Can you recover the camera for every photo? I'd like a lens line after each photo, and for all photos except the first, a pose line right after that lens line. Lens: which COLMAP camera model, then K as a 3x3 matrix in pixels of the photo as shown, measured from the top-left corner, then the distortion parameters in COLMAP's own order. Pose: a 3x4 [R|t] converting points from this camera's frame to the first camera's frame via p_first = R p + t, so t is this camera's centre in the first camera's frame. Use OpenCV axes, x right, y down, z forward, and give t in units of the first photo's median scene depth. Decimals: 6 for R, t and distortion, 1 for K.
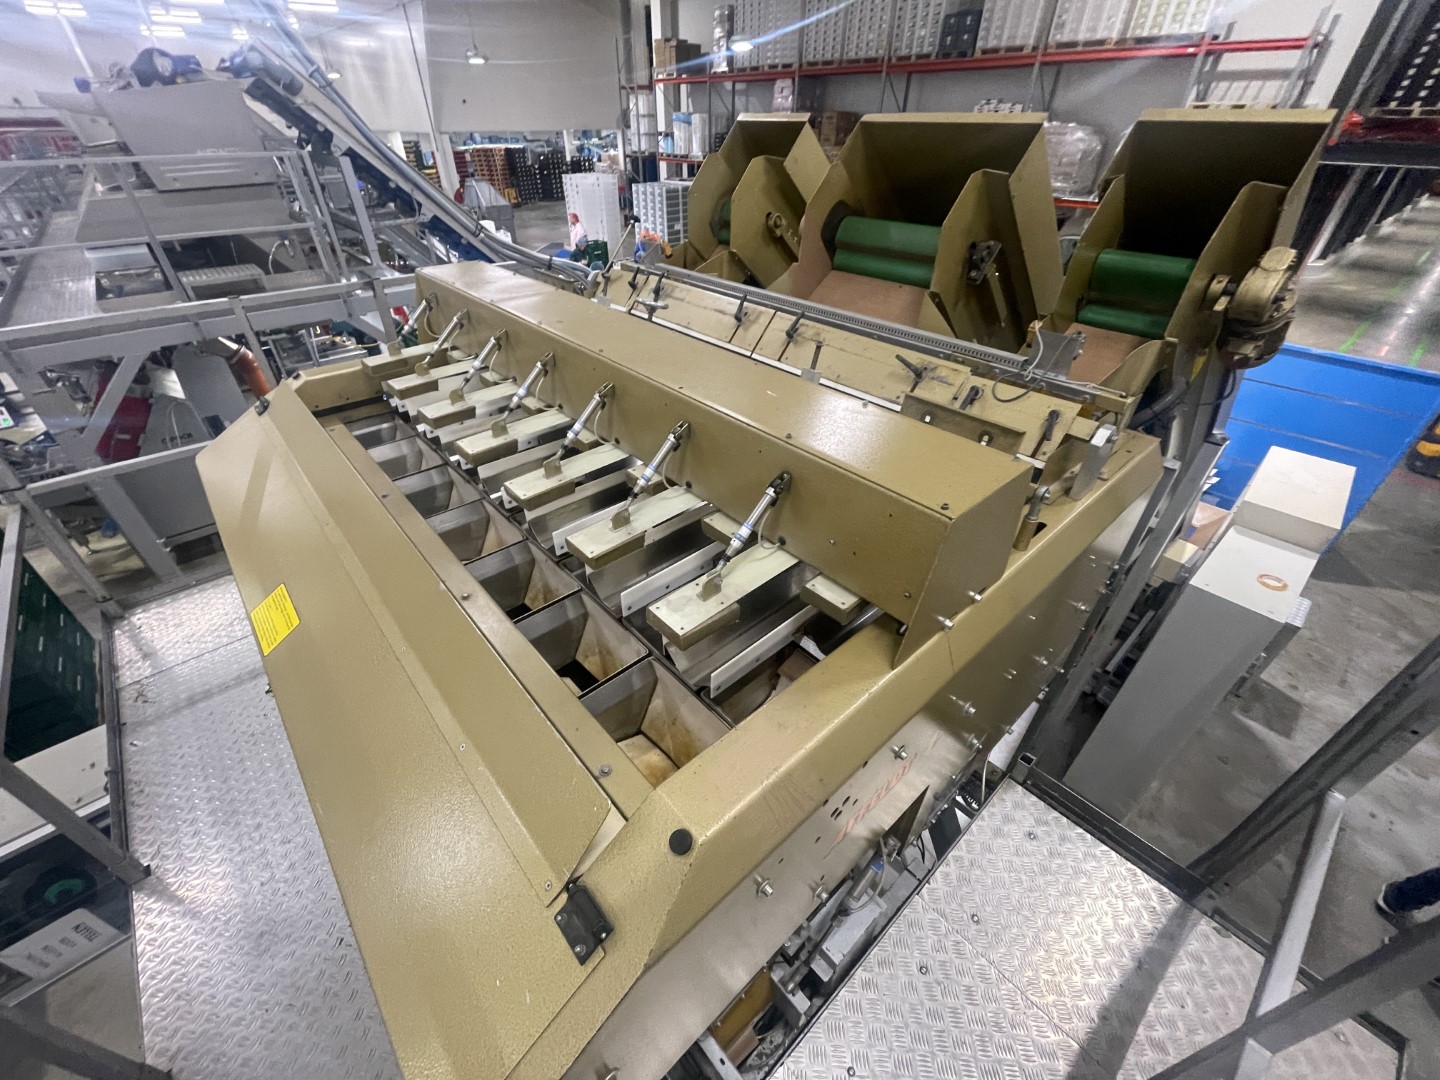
lens RADIAL K [[582.8, 0, 714.7], [0, 582.8, 543.6], [0, 0, 1]] dist [0.002865, -0.001939]
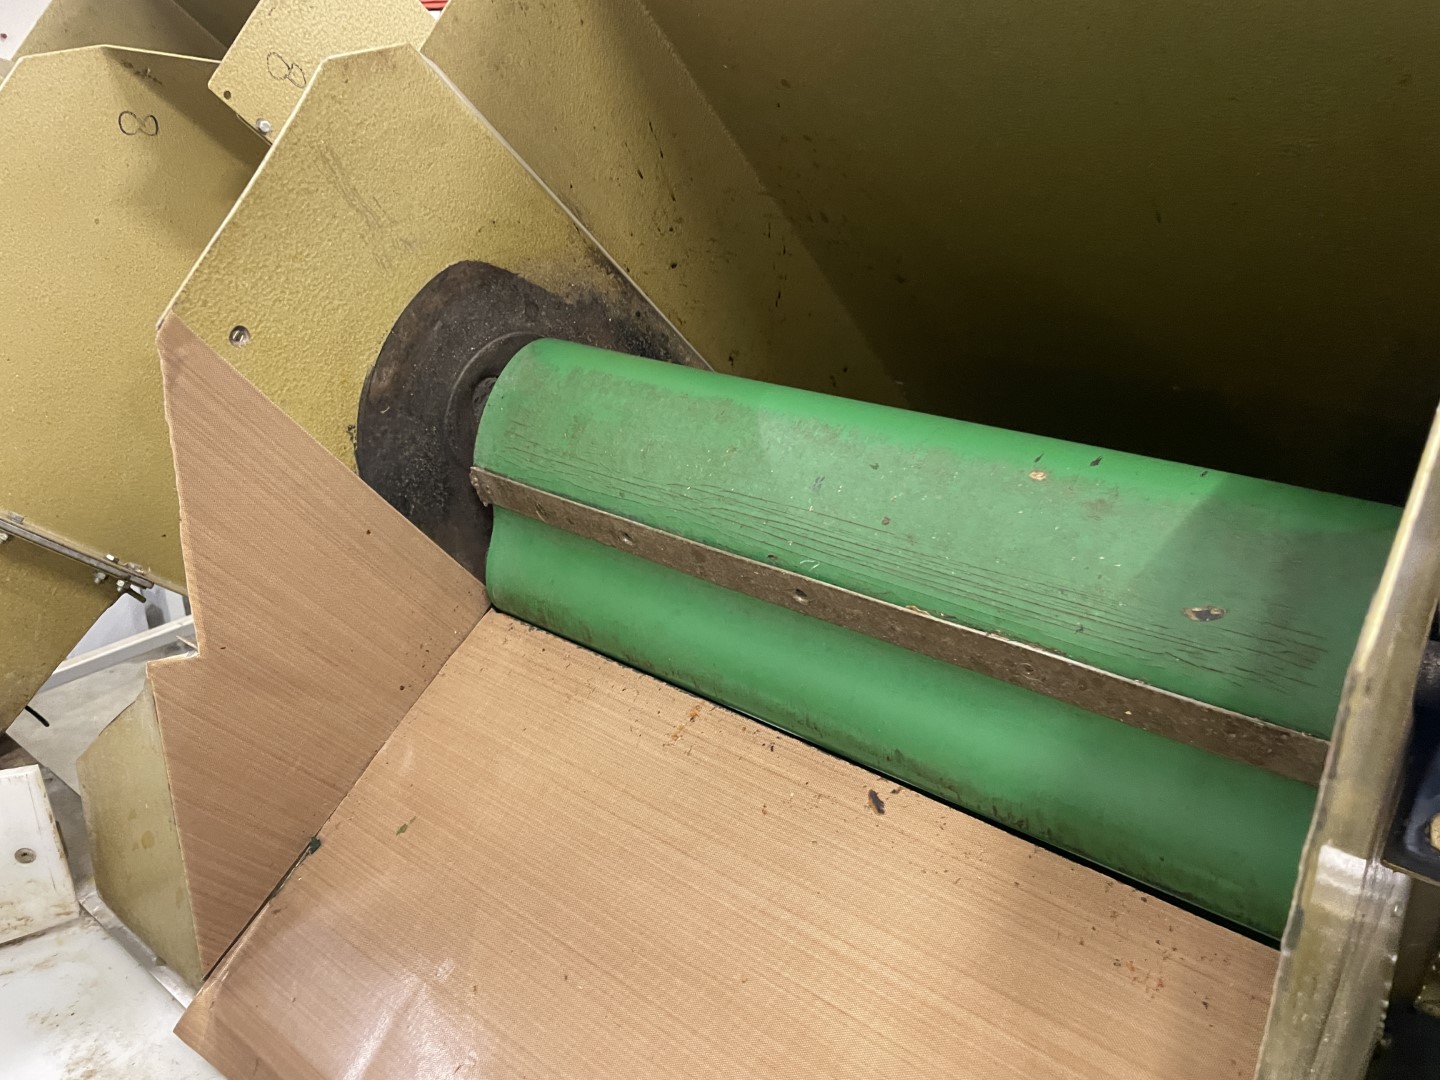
lens RADIAL K [[1082.3, 0, 726.6], [0, 1082.3, 537.8], [0, 0, 1]] dist [0.054395, -0.002749]
pose [[0.985723, -0.060525, 0.157121, 0.038353], [0.096683, 0.967446, -0.233883, -0.069804], [-0.137851, 0.245735, 0.959485, 0.114451]]
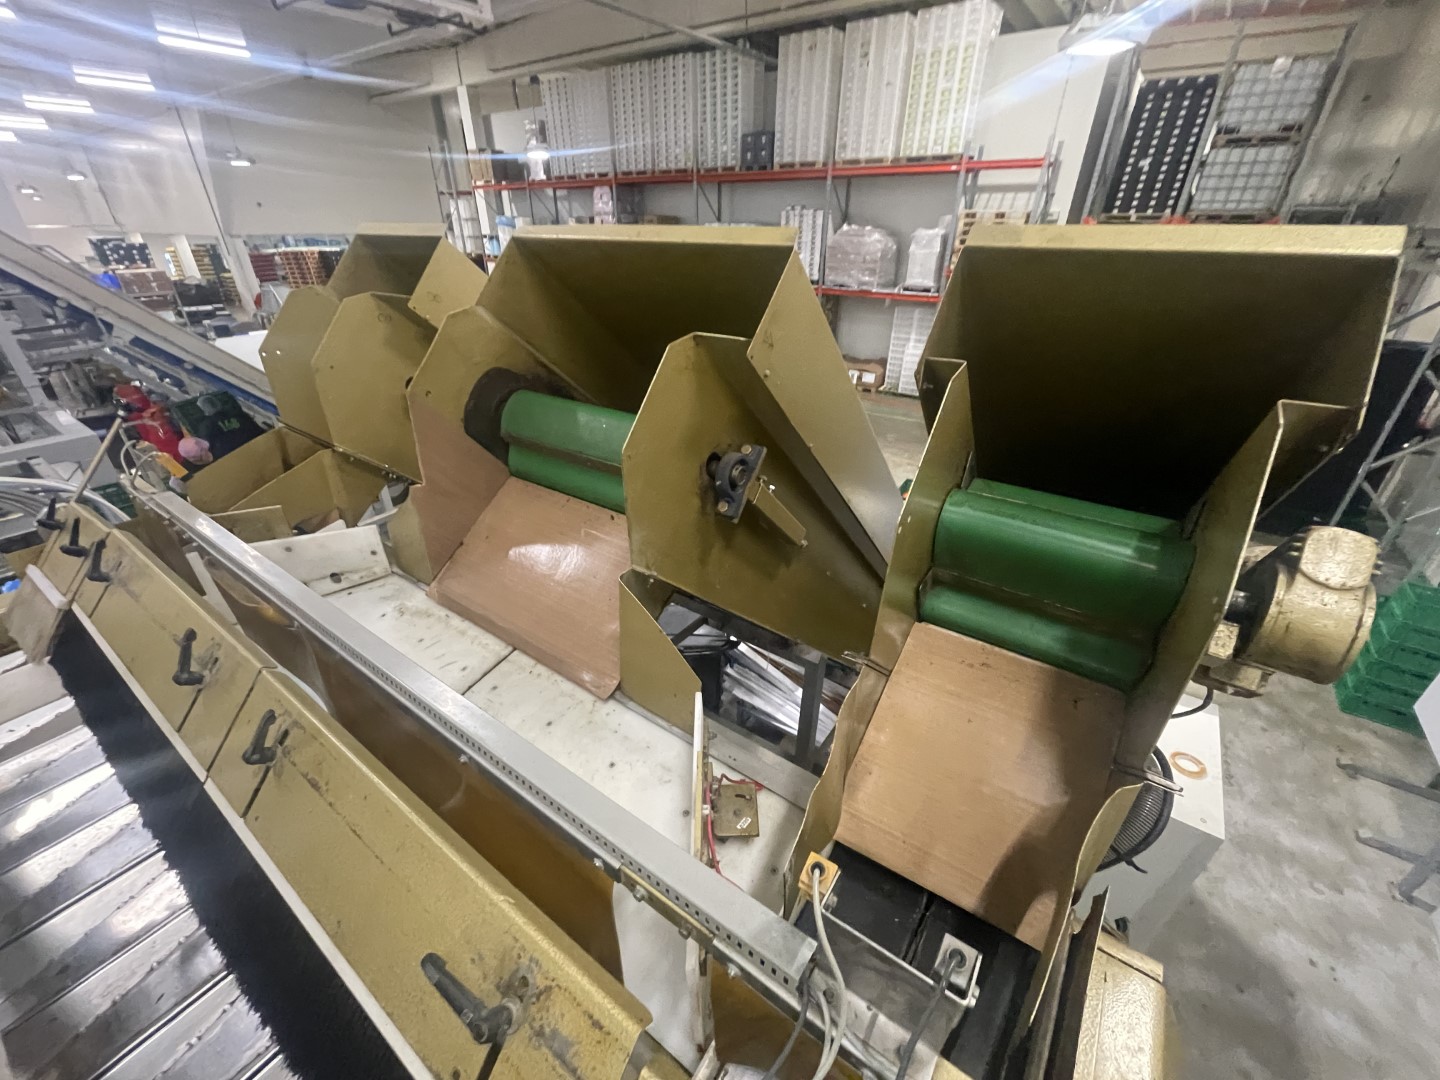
lens RADIAL K [[582.8, 0, 718.9], [0, 582.8, 539.8], [0, 0, 1]] dist [0.002865, -0.001939]
pose [[0.971889, -0.111350, 0.207446, 0.047234], [0.137422, 0.983720, -0.115799, -0.053958], [-0.191175, 0.141051, 0.971369, 0.071453]]
